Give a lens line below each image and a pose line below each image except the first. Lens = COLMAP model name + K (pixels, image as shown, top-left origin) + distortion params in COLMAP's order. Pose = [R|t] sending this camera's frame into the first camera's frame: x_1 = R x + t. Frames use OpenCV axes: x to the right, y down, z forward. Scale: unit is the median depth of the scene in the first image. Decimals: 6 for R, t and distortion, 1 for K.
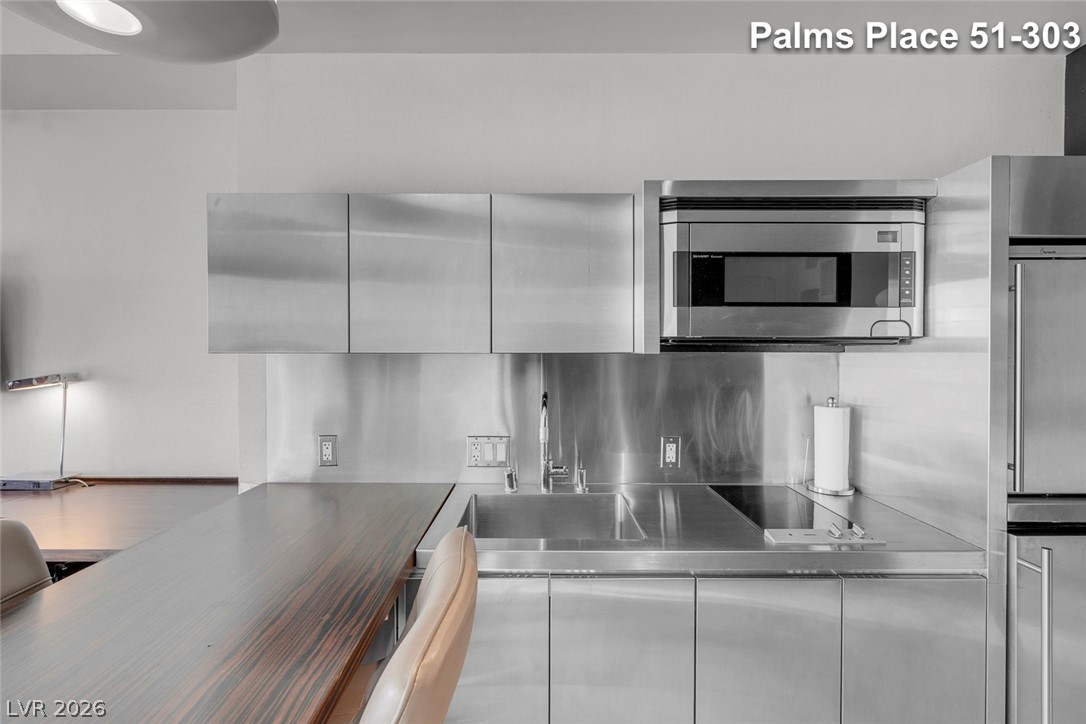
lens RADIAL K [[493.9, 0, 548.9], [0, 493.9, 354.8], [0, 0, 1]] dist [-0.002925, 0.000739]
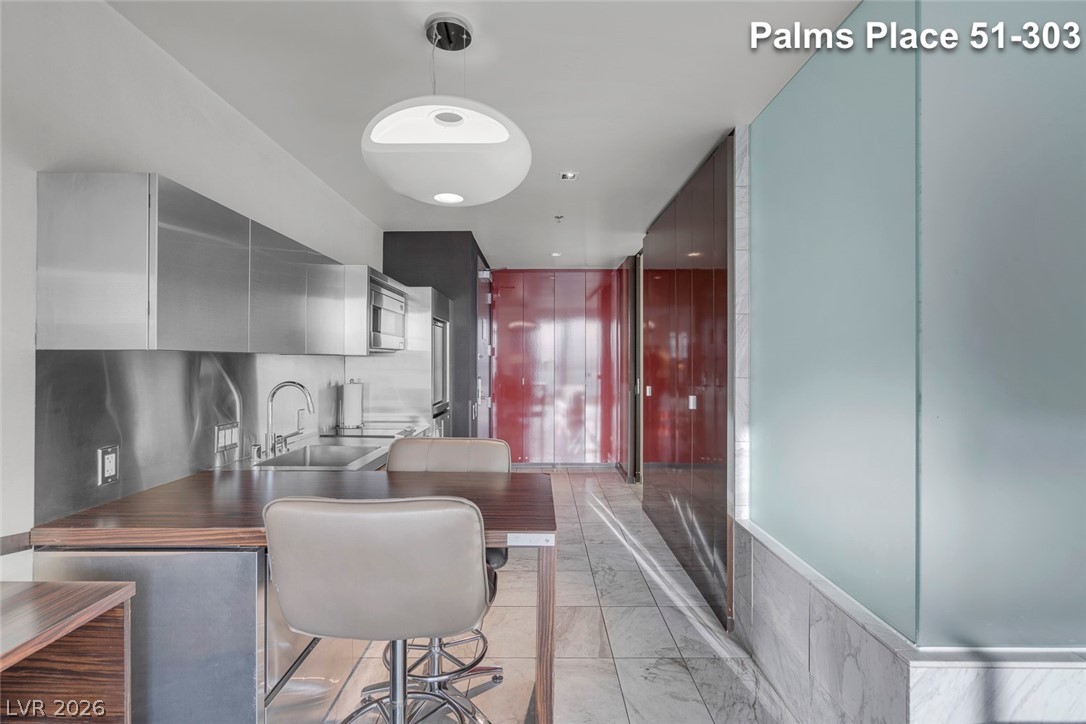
lens RADIAL K [[493.9, 0, 542.2], [0, 493.9, 362.2], [0, 0, 1]] dist [-0.002925, 0.000739]
pose [[-0.001603, -0.004349, 0.999989, -1.615357], [-0.002709, 0.999987, 0.004345, 0.011591], [-0.999995, -0.002702, -0.001614, 0.303059]]
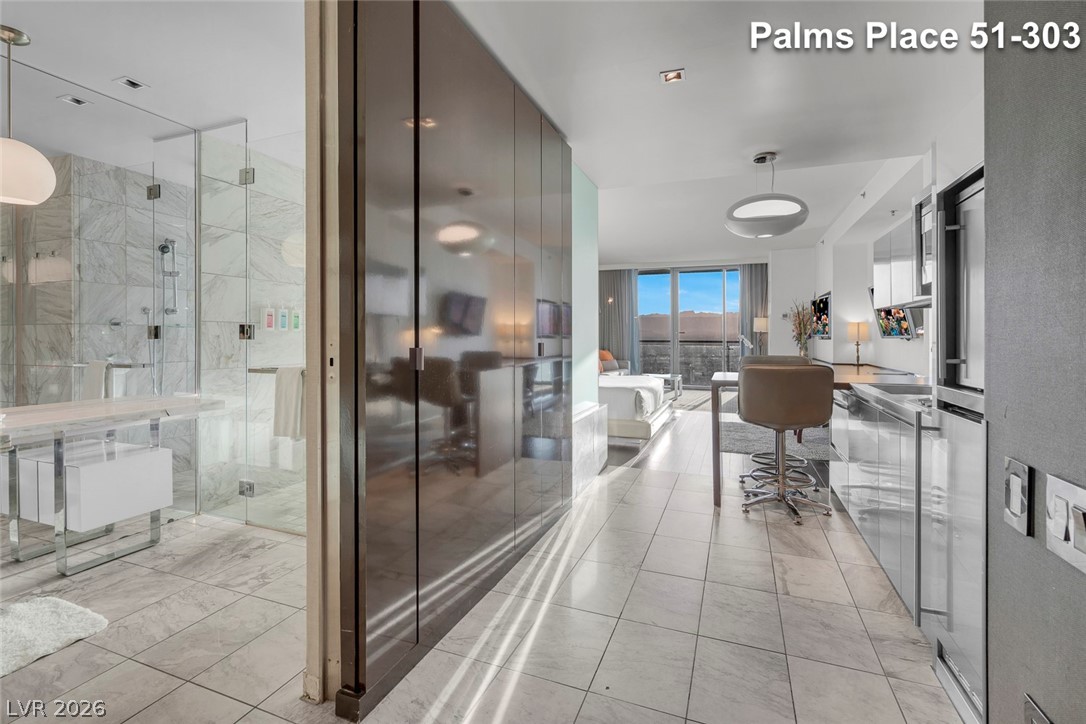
lens RADIAL K [[493.9, 0, 540.4], [0, 493.9, 335.1], [0, 0, 1]] dist [-0.002925, 0.000739]
pose [[-0.369305, -0.004139, -0.929299, 2.170811], [-0.002323, 0.999991, -0.003530, 0.135439], [0.929305, 0.000855, -0.369312, 0.392346]]
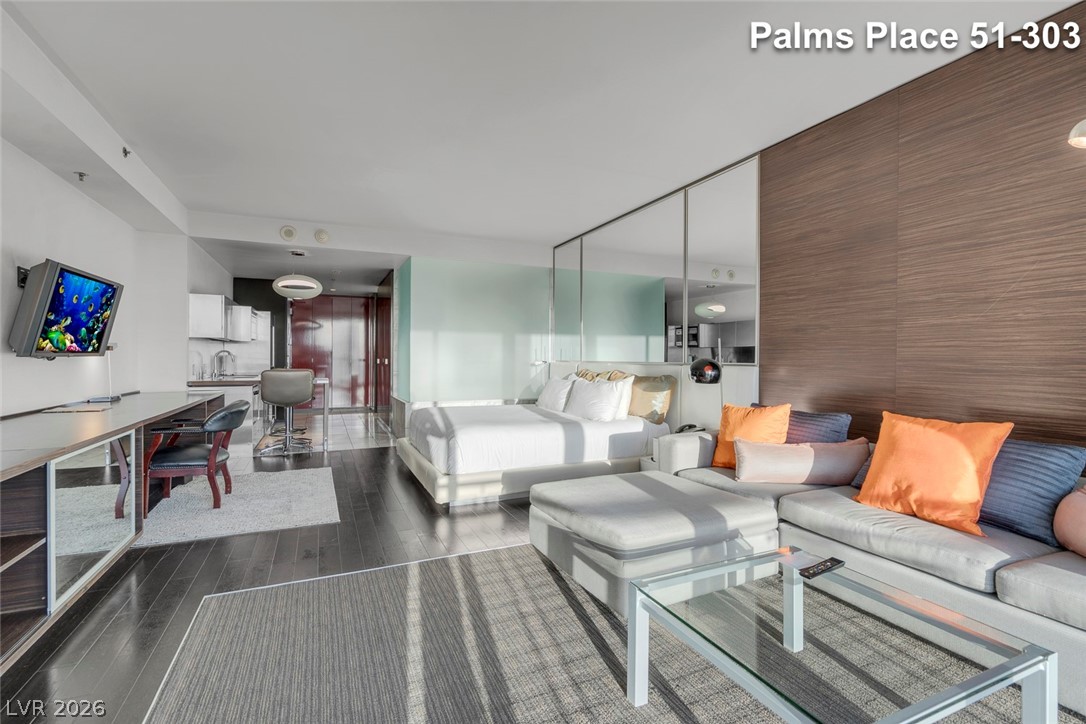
lens RADIAL K [[493.9, 0, 539.9], [0, 493.9, 365.9], [0, 0, 1]] dist [-0.002925, 0.000739]
pose [[-0.410722, -0.019196, 0.911558, -5.150326], [-0.006891, 0.999815, 0.017950, 0.127112], [-0.911735, 0.001091, -0.410779, 0.362930]]
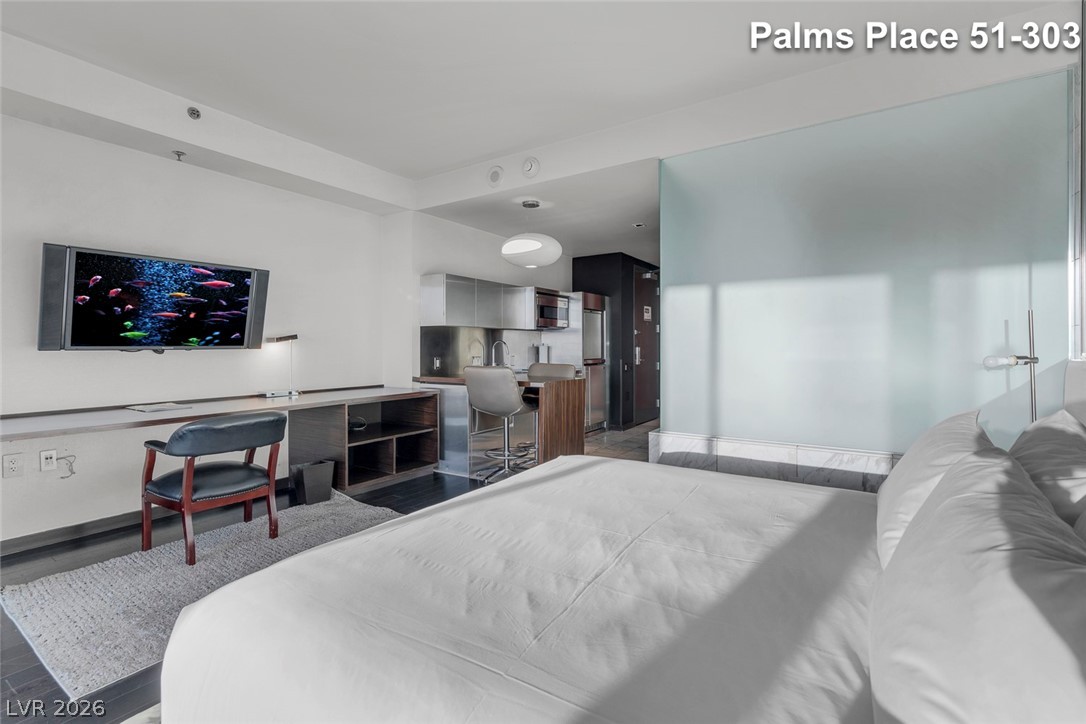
lens RADIAL K [[493.9, 0, 538.7], [0, 493.9, 347.5], [0, 0, 1]] dist [-0.002925, 0.000739]
pose [[0.551888, -0.003577, 0.833910, -2.964190], [0.003618, 0.999992, 0.001895, 0.129169], [-0.833910, 0.001971, 0.551897, -1.182540]]
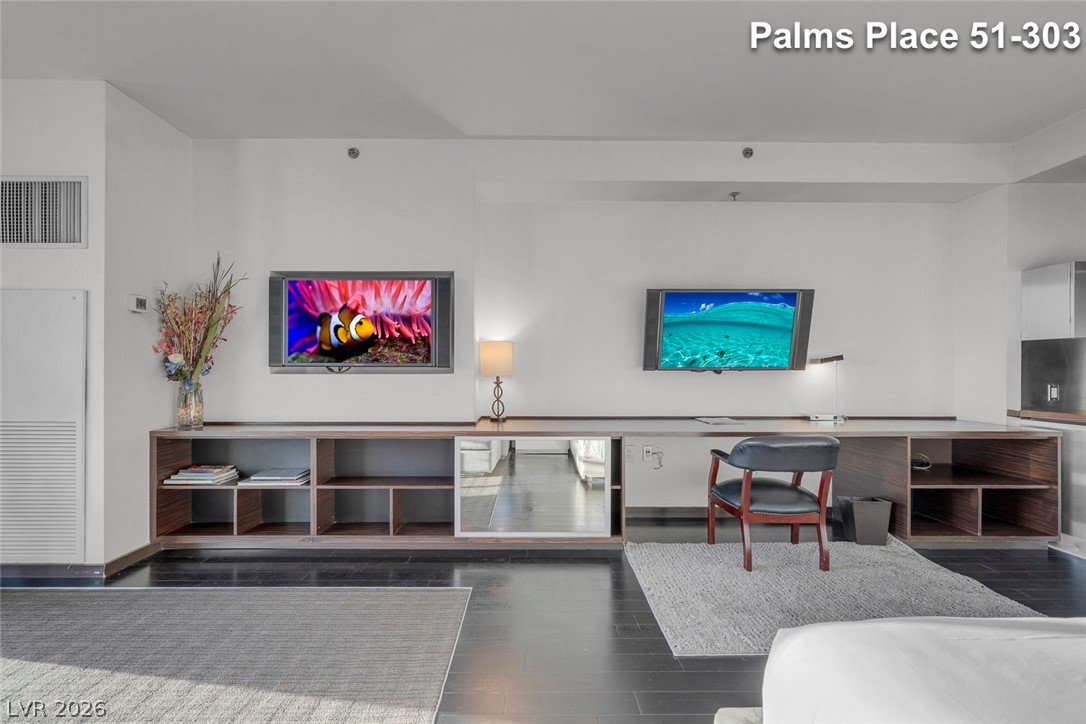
lens RADIAL K [[493.9, 0, 539.2], [0, 493.9, 365.6], [0, 0, 1]] dist [-0.002925, 0.000739]
pose [[0.999918, 0.001262, 0.012711, -3.011355], [-0.001175, 0.999976, -0.006809, 0.130831], [-0.012720, 0.006793, 0.999896, -1.062240]]
